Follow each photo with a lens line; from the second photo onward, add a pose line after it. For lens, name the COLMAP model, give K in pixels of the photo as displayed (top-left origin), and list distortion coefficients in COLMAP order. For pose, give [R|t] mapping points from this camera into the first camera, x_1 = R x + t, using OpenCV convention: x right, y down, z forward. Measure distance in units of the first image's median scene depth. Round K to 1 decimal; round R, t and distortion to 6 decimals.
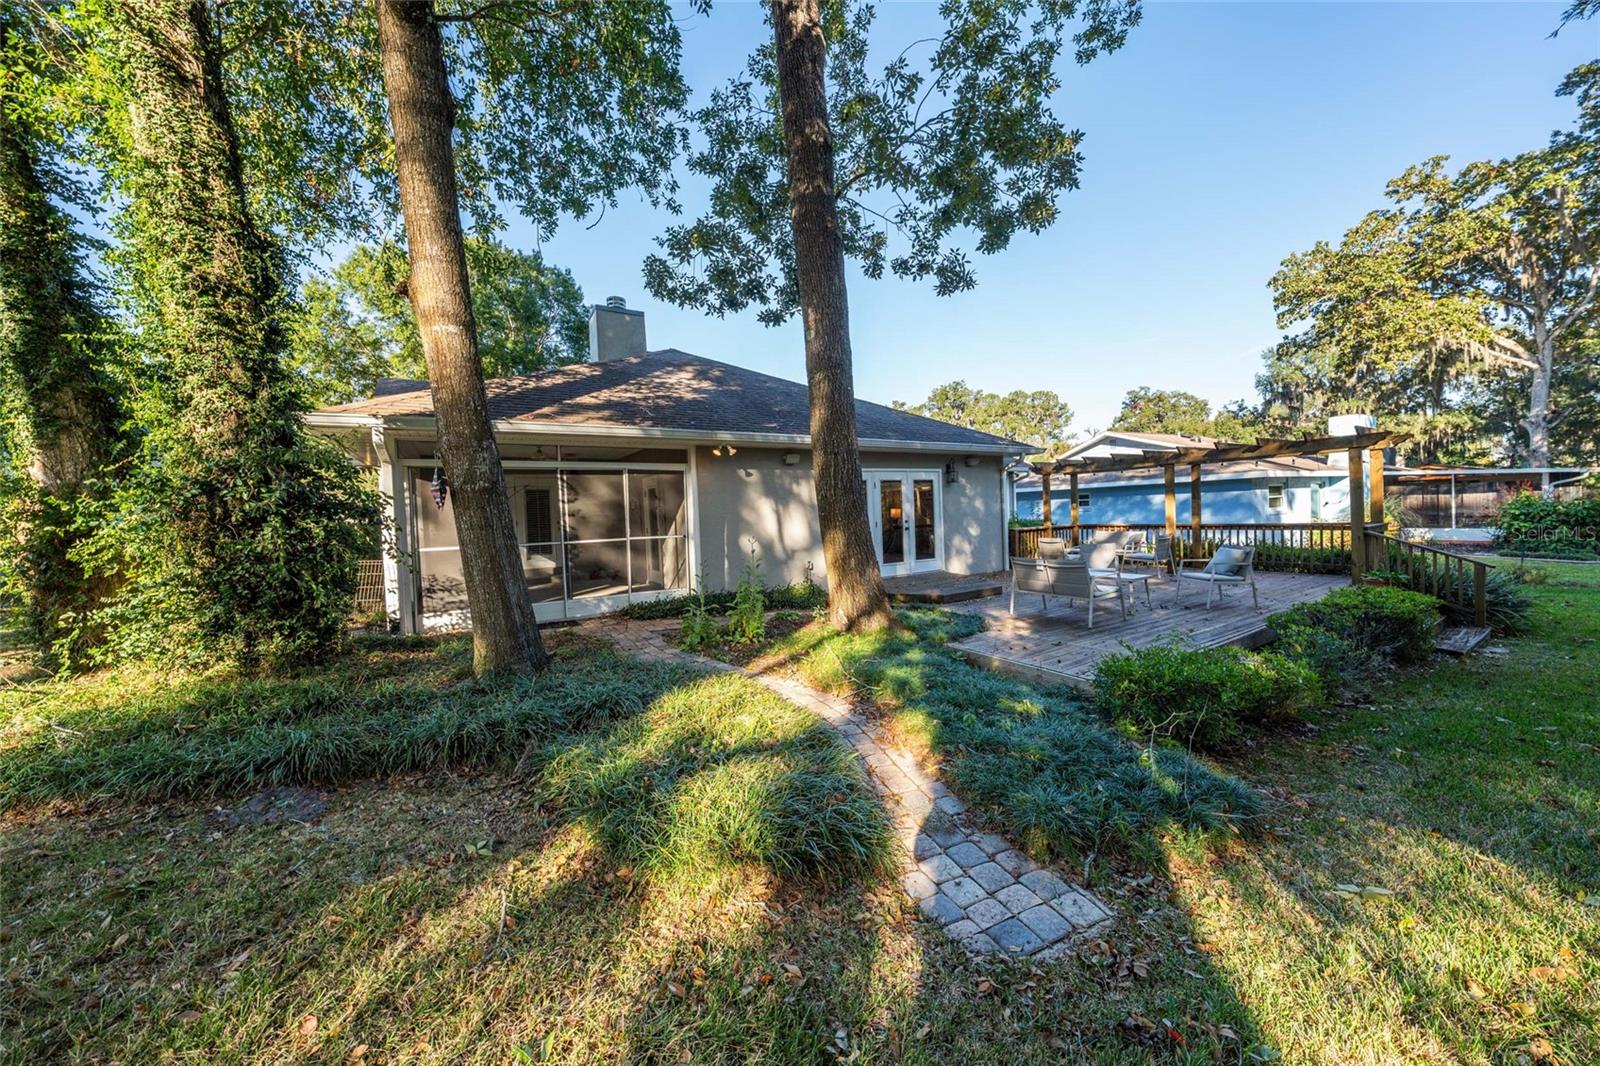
lens RADIAL K [[574.3, 0, 797.6], [0, 574.3, 527.0], [0, 0, 1]] dist [-0.005835, 0.000002]
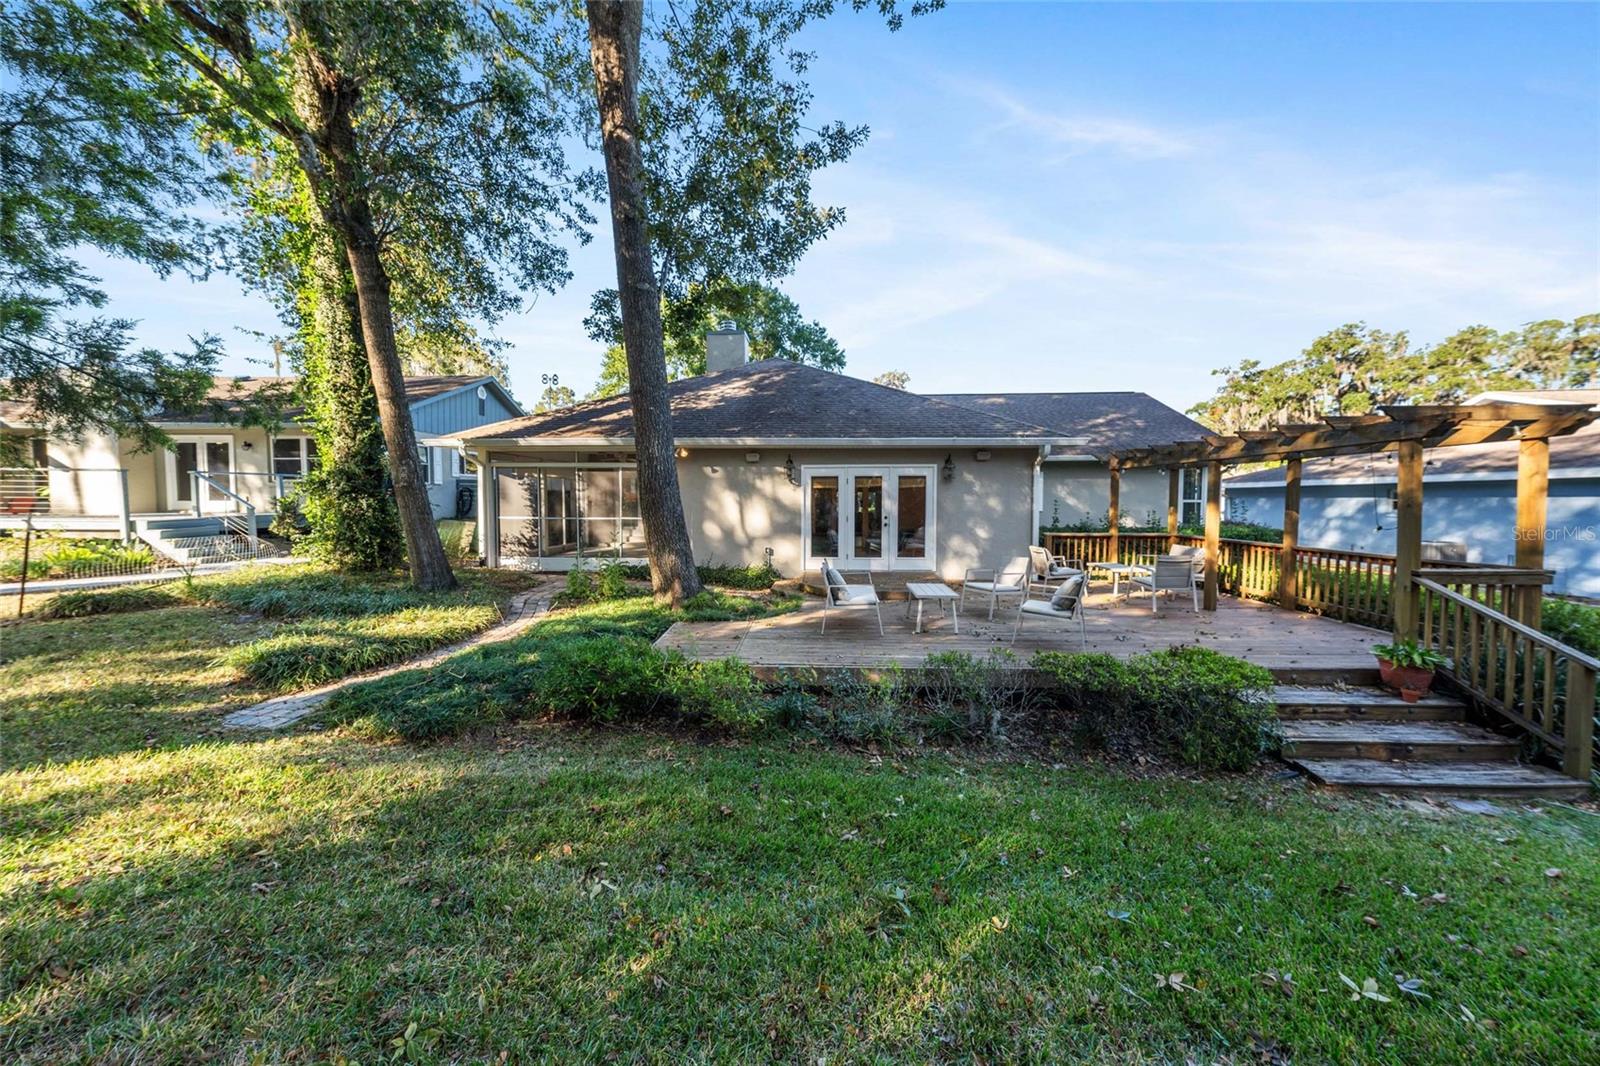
lens RADIAL K [[574.3, 0, 795.4], [0, 574.3, 527.9], [0, 0, 1]] dist [-0.005835, 0.000002]
pose [[0.809878, 0.070926, -0.582294, 0.739310], [-0.047458, 0.997332, 0.055473, -0.045881], [0.584675, -0.017292, 0.811083, 0.115290]]
